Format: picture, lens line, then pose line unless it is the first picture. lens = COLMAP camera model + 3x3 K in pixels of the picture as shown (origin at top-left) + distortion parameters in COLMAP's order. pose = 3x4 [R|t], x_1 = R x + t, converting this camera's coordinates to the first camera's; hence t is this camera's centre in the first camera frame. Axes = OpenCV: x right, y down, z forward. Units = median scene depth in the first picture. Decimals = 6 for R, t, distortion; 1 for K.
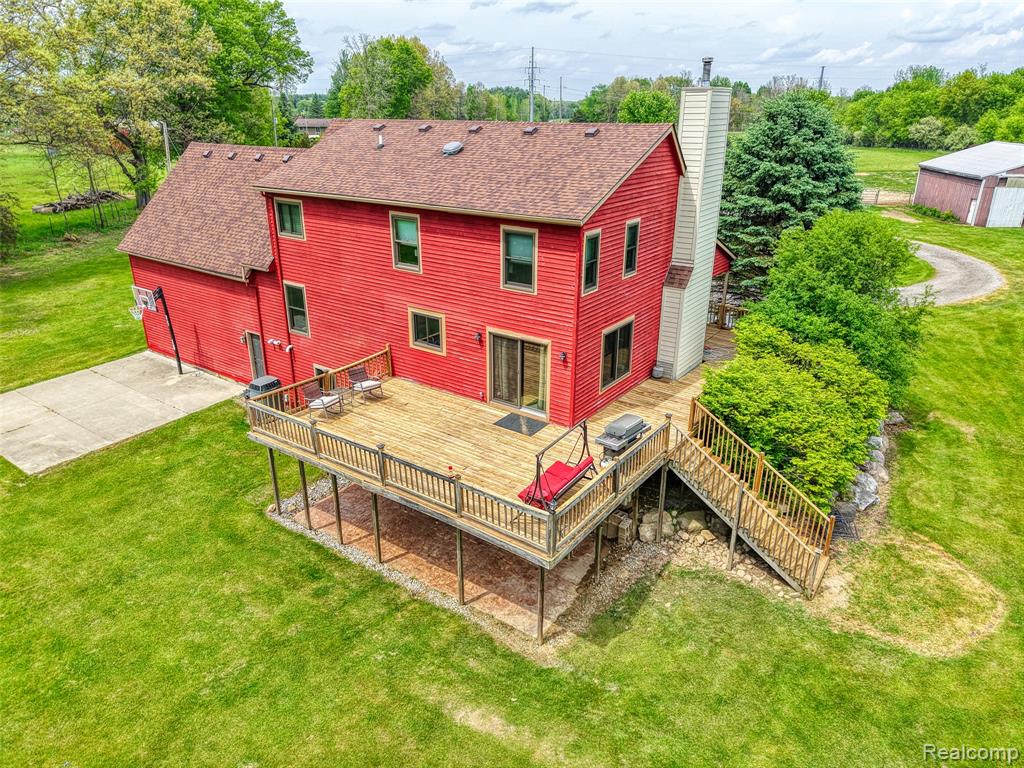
lens RADIAL K [[683.4, 0, 510.3], [0, 683.4, 375.1], [0, 0, 1]] dist [0.037349, -0.036528]
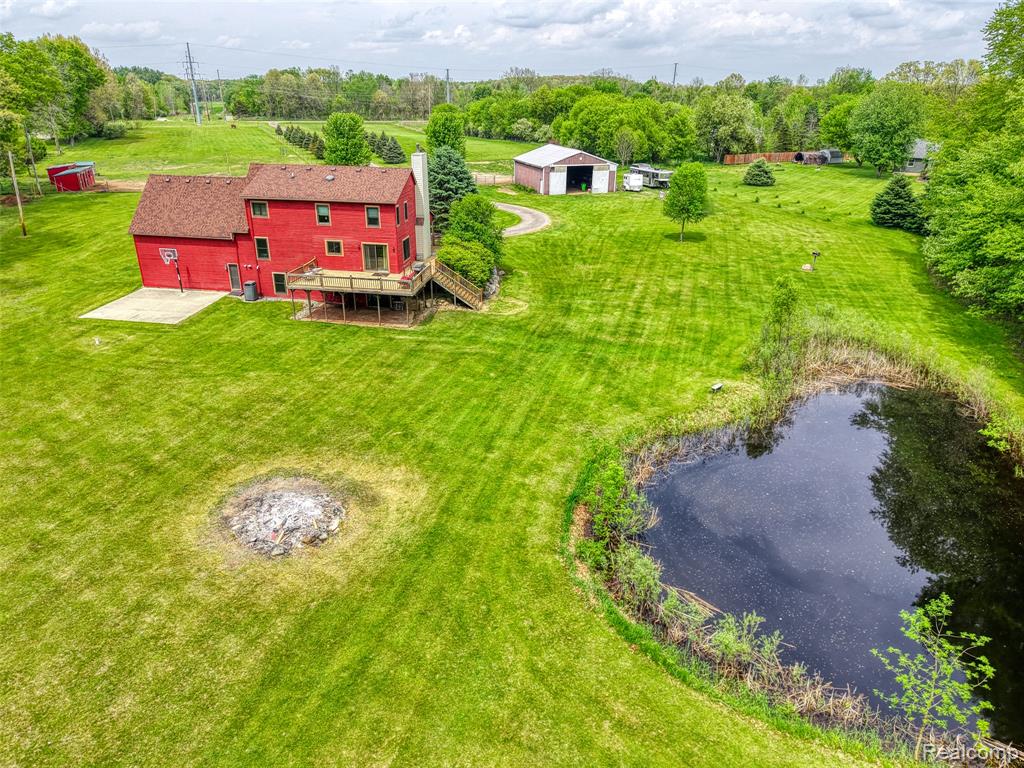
lens RADIAL K [[683.4, 0, 509.2], [0, 683.4, 382.9], [0, 0, 1]] dist [0.037349, -0.036528]
pose [[0.888075, -0.172140, 0.426252, -0.677122], [0.156096, 0.985070, 0.072598, 0.330234], [-0.432385, 0.002063, 0.901687, -1.535262]]
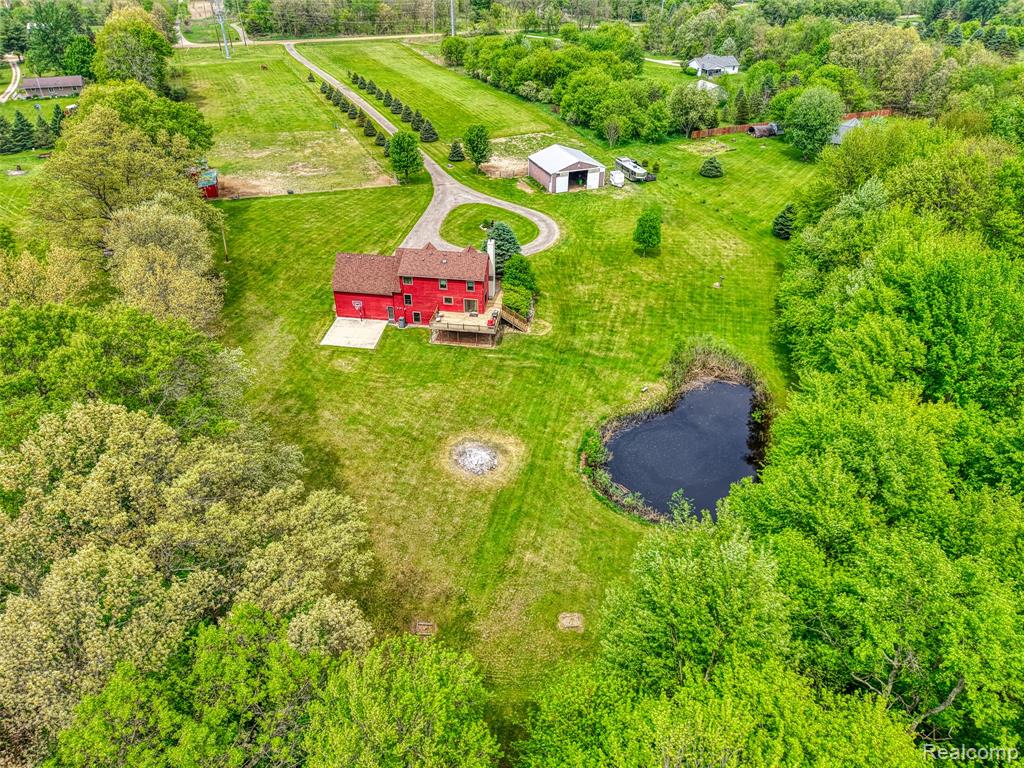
lens RADIAL K [[683.4, 0, 504.4], [0, 683.4, 384.6], [0, 0, 1]] dist [0.037349, -0.036528]
pose [[0.882046, -0.260909, 0.392329, -1.680973], [0.165708, 0.951266, 0.260066, -0.636598], [-0.441063, -0.164378, 0.882294, -3.273484]]
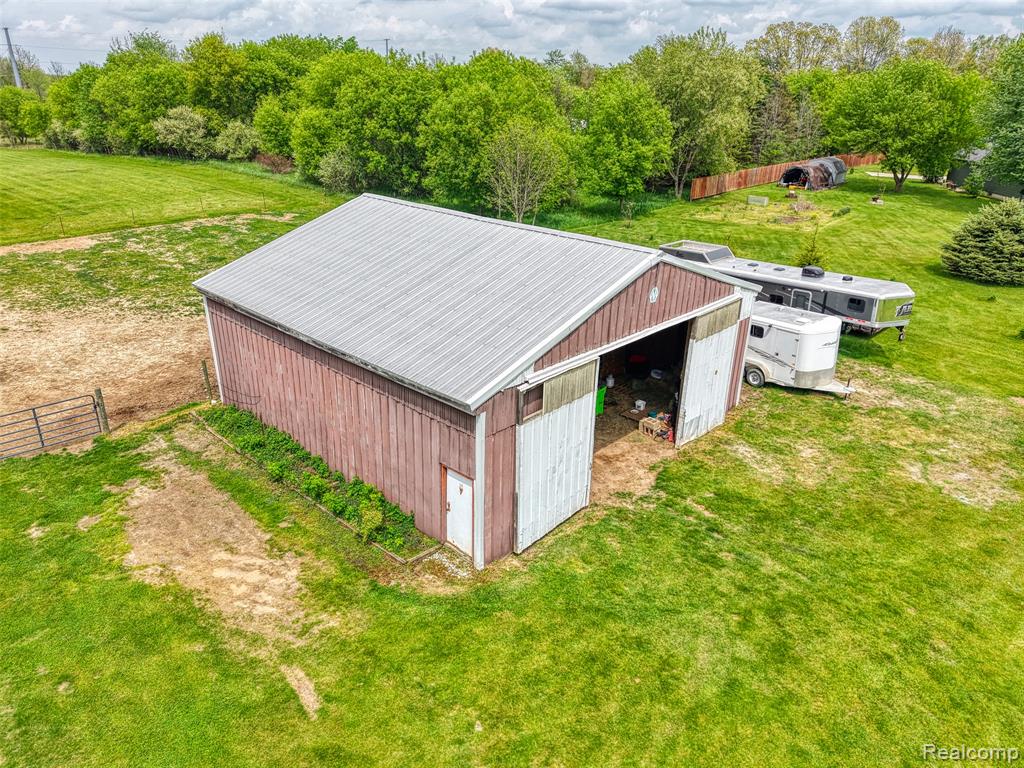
lens RADIAL K [[683.4, 0, 513.0], [0, 683.4, 360.1], [0, 0, 1]] dist [0.037349, -0.036528]
pose [[0.589480, -0.284837, 0.755898, 1.398760], [0.280469, 0.949723, 0.139153, -0.895269], [-0.757529, 0.129978, 0.639731, 2.258302]]
